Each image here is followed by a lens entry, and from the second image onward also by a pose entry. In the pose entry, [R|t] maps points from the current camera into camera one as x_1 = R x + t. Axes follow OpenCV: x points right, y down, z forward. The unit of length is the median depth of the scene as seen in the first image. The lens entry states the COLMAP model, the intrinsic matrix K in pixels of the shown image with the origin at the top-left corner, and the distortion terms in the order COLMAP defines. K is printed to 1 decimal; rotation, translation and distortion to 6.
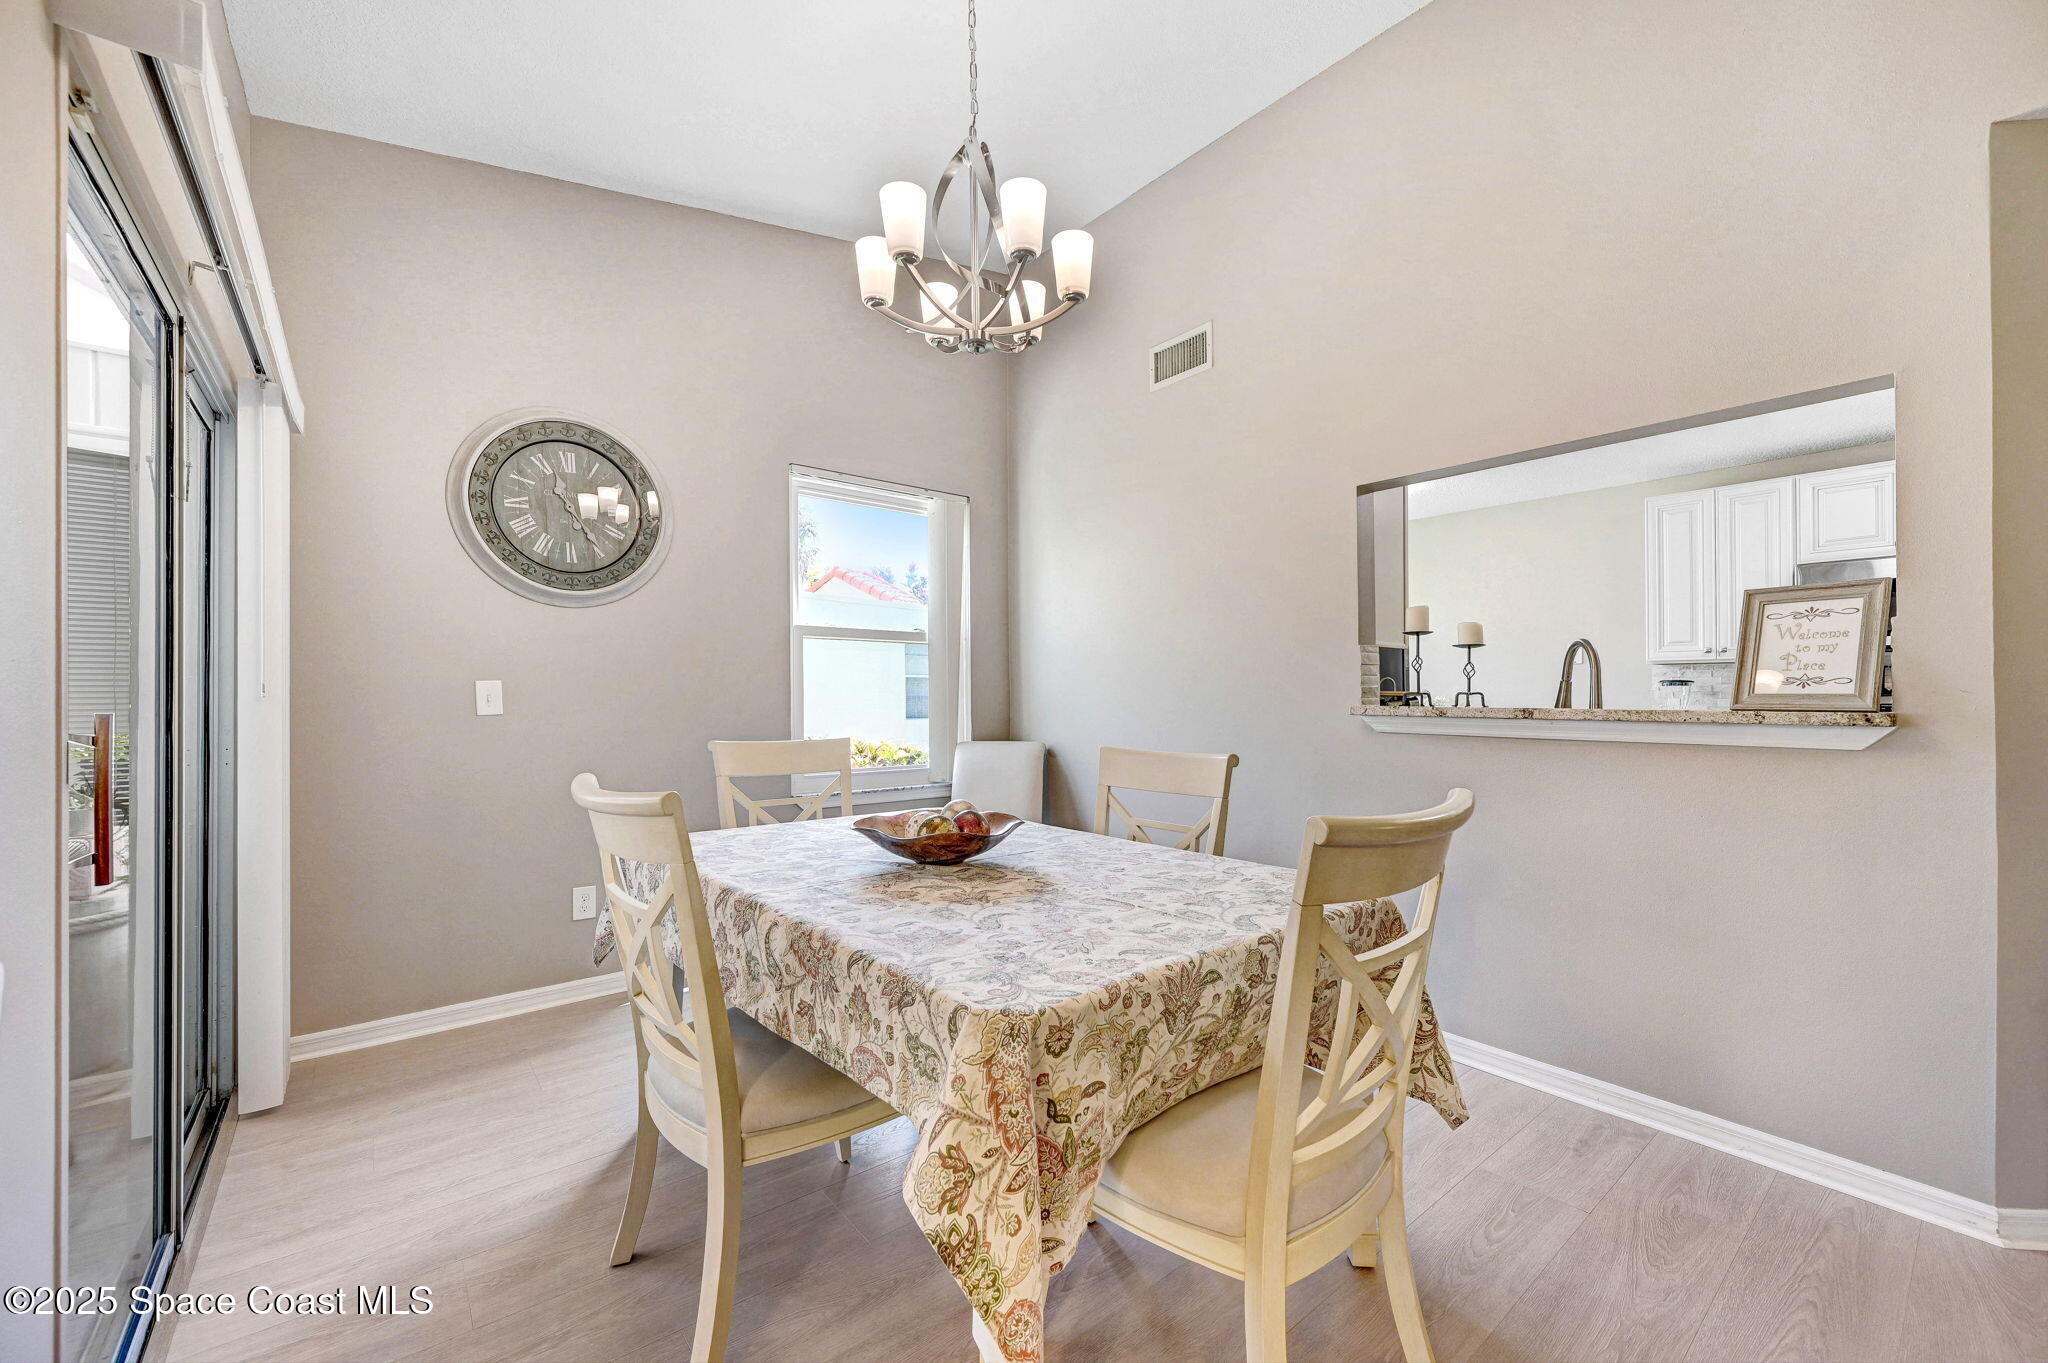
lens RADIAL K [[803.5, 0, 1015.3], [0, 803.5, 678.2], [0, 0, 1]] dist [-0.001271, 0.000032]
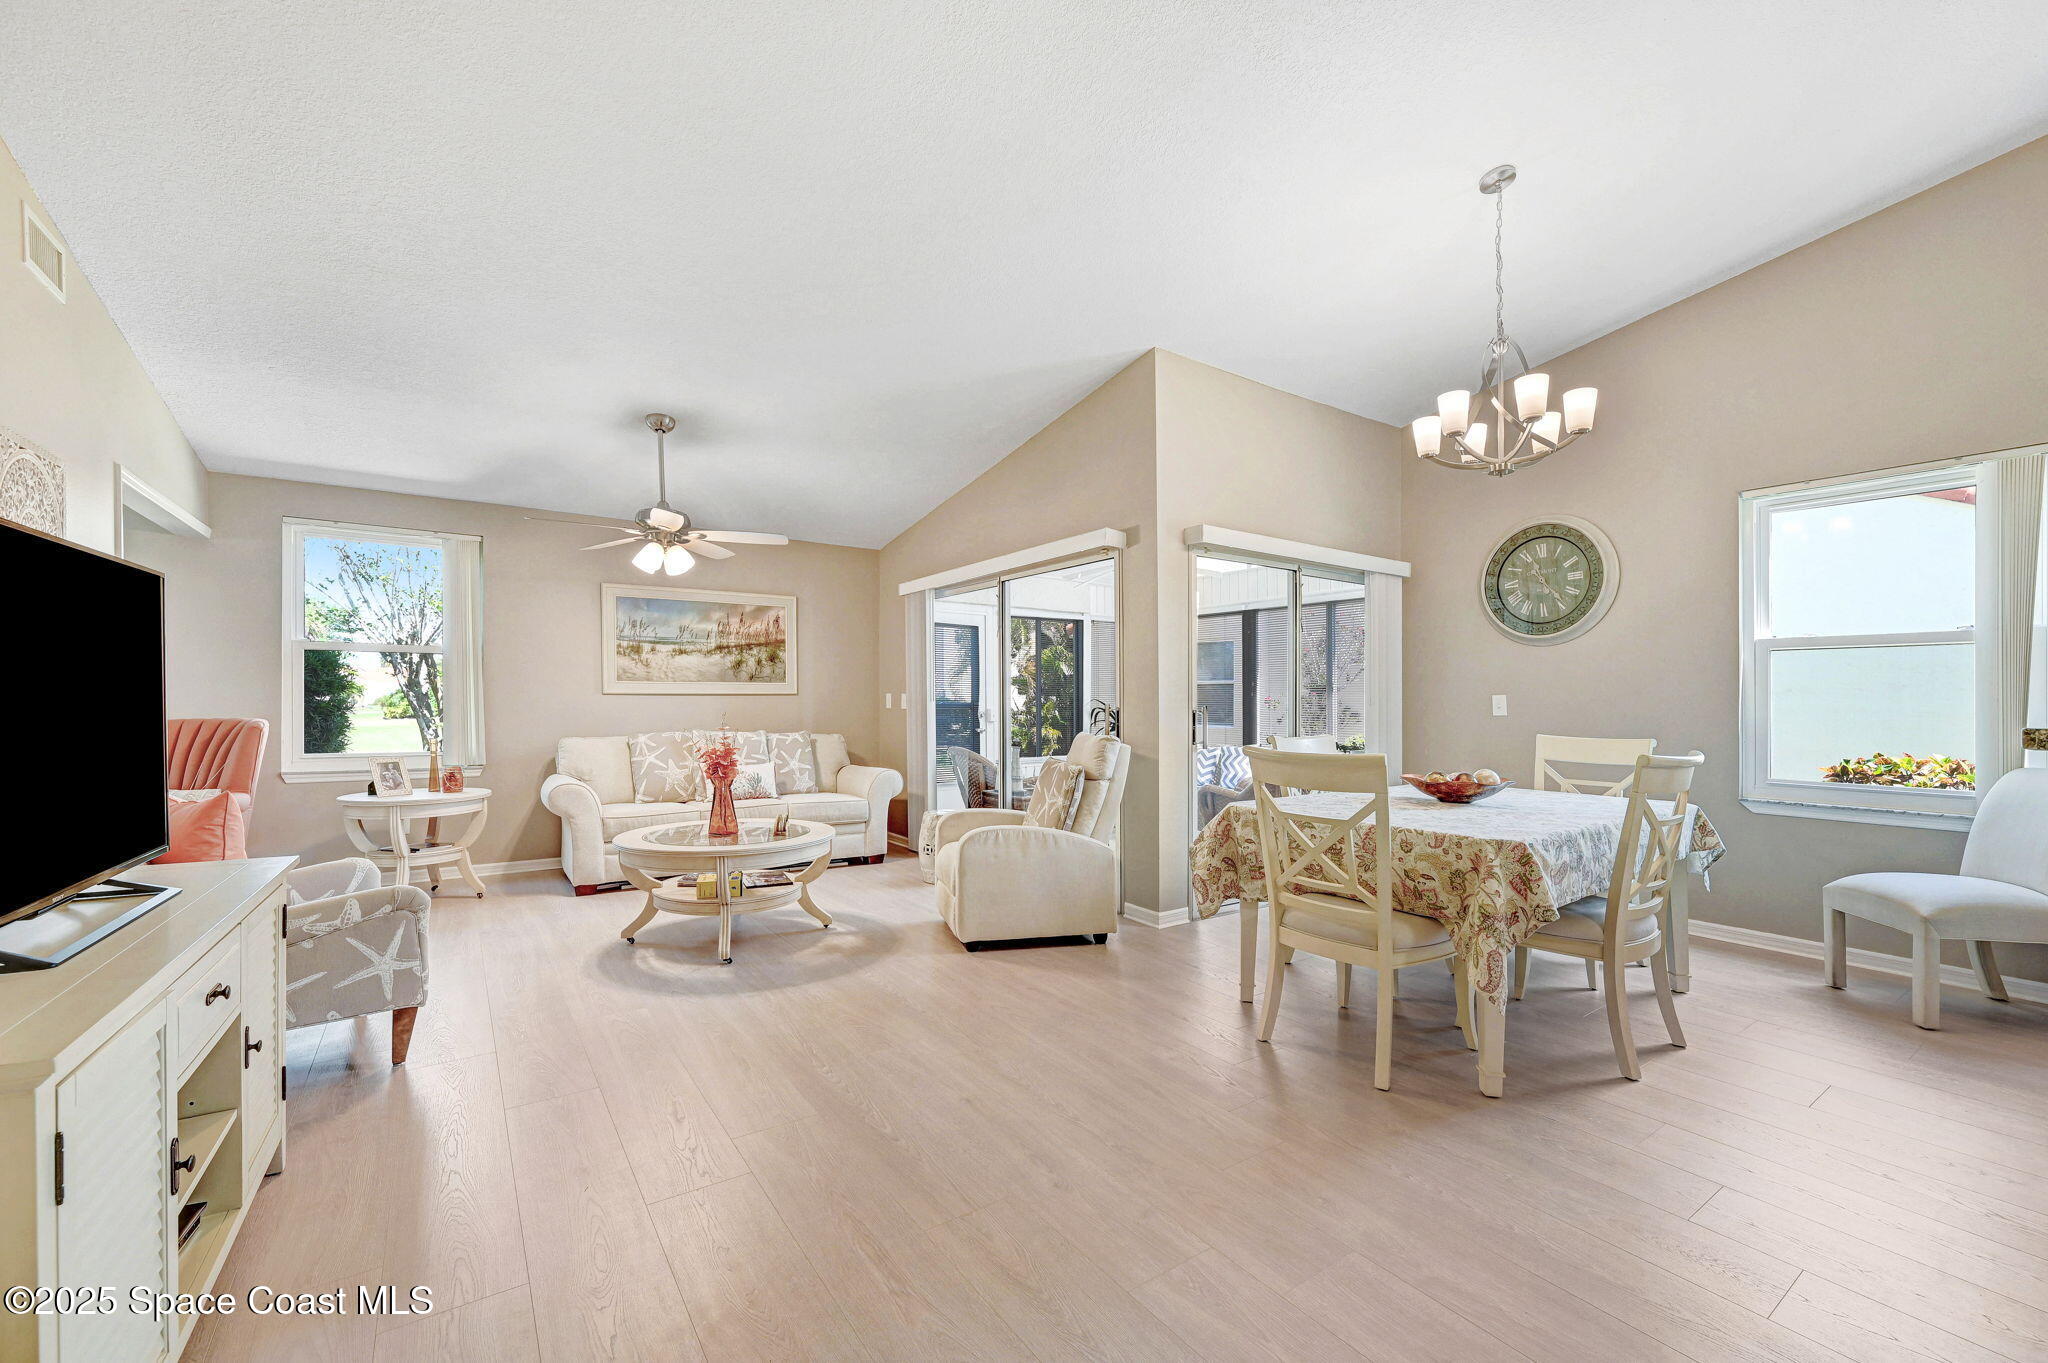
lens RADIAL K [[803.5, 0, 1024.3], [0, 803.5, 695.2], [0, 0, 1]] dist [-0.001271, 0.000032]
pose [[-0.091710, 0.000829, -0.995785, 1.083163], [0.015415, 0.999881, -0.000587, -0.007594], [0.995666, -0.015404, -0.091711, 0.153088]]
